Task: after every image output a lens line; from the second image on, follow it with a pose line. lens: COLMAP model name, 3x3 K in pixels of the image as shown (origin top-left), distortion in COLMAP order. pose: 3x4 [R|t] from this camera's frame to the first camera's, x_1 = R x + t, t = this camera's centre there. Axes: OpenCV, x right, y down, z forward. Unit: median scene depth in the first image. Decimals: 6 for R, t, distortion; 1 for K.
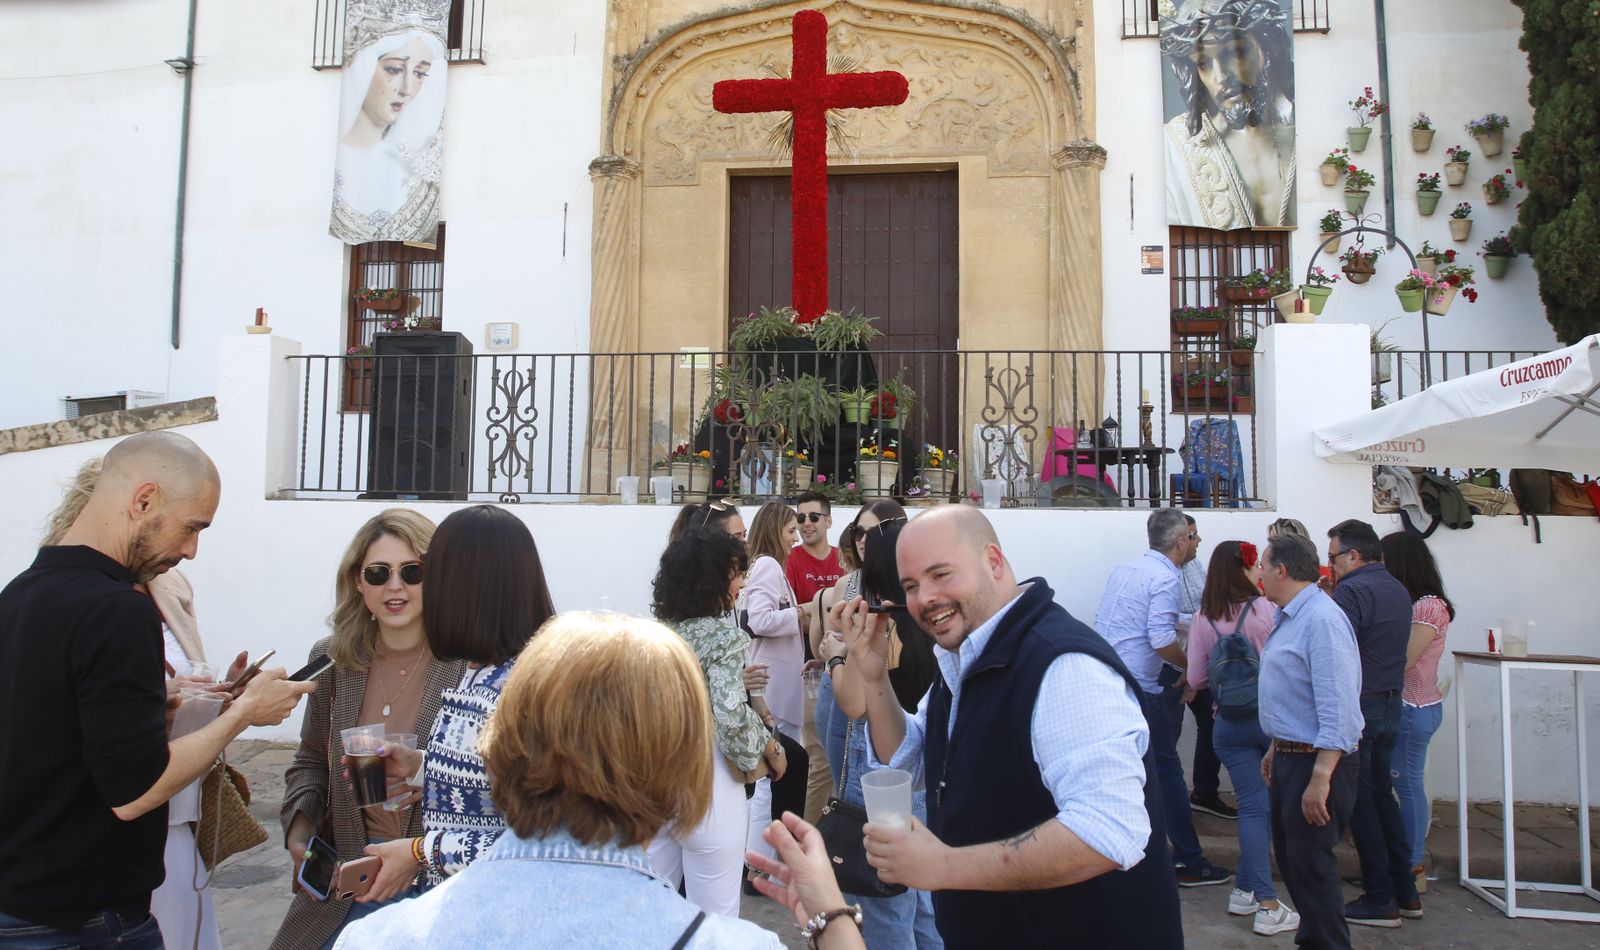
lens RADIAL K [[1173.1, 0, 802.6], [0, 1173.1, 435.7], [0, 0, 1]] dist [-0.089806, 0.060175]
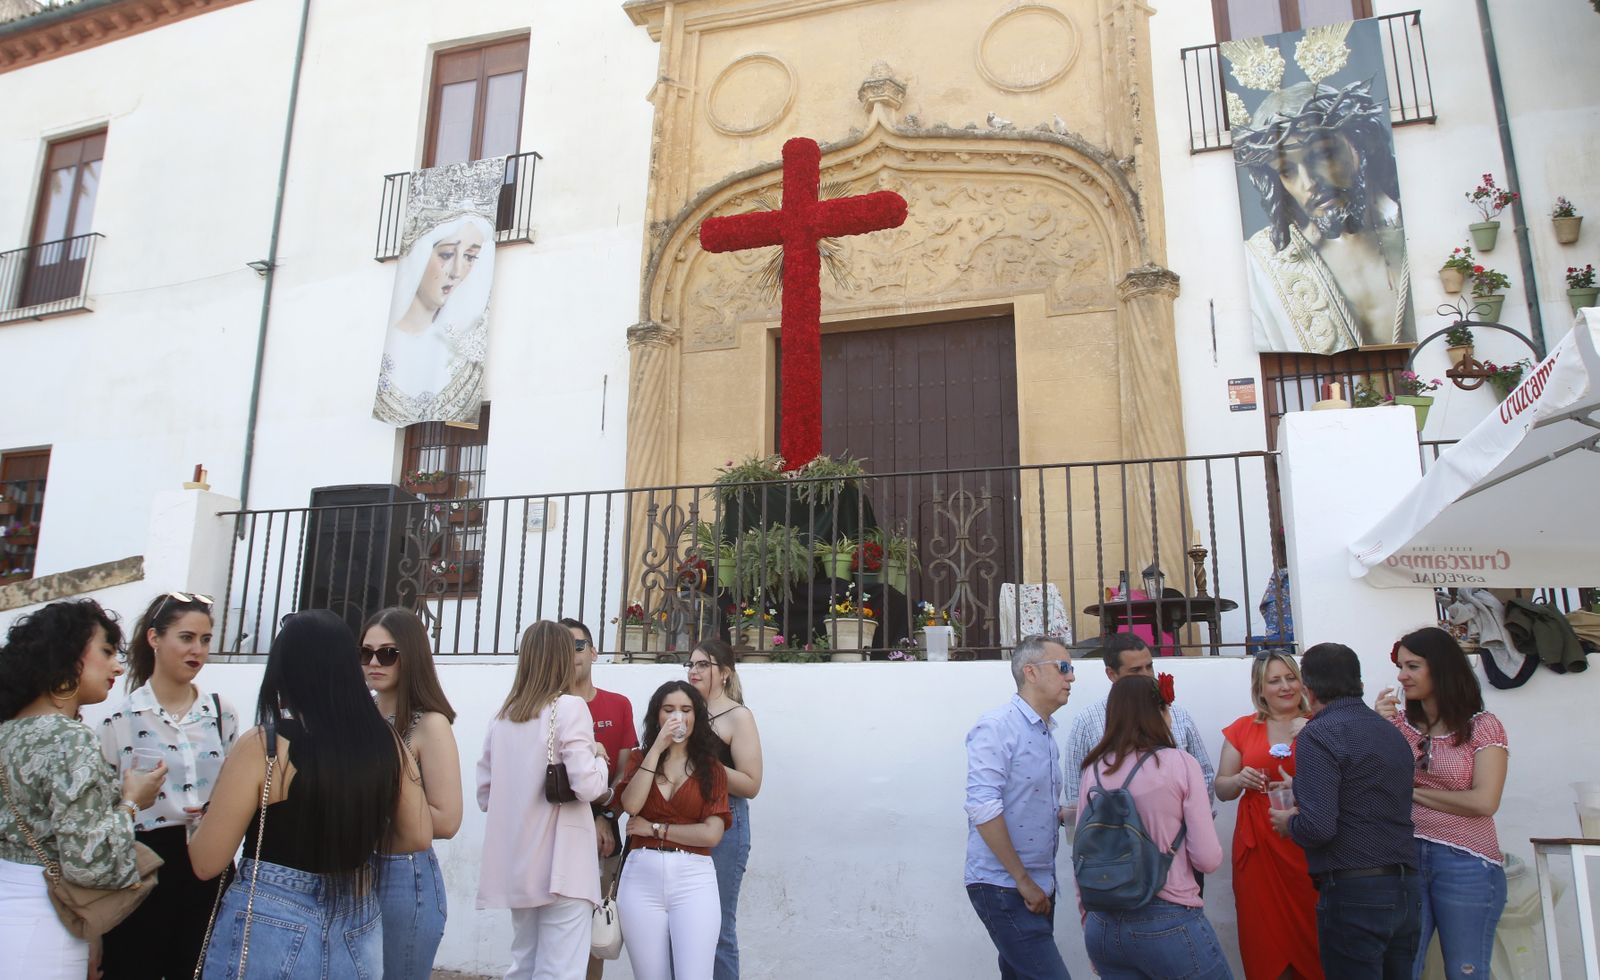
lens RADIAL K [[1202.2, 0, 774.2], [0, 1202.2, 443.4], [0, 0, 1]] dist [-0.088432, 0.053573]
pose [[0.979376, -0.046064, -0.196723, 0.132477], [0.009756, 0.983309, -0.181681, 0.038064], [0.201809, 0.176015, 0.963479, 0.097036]]
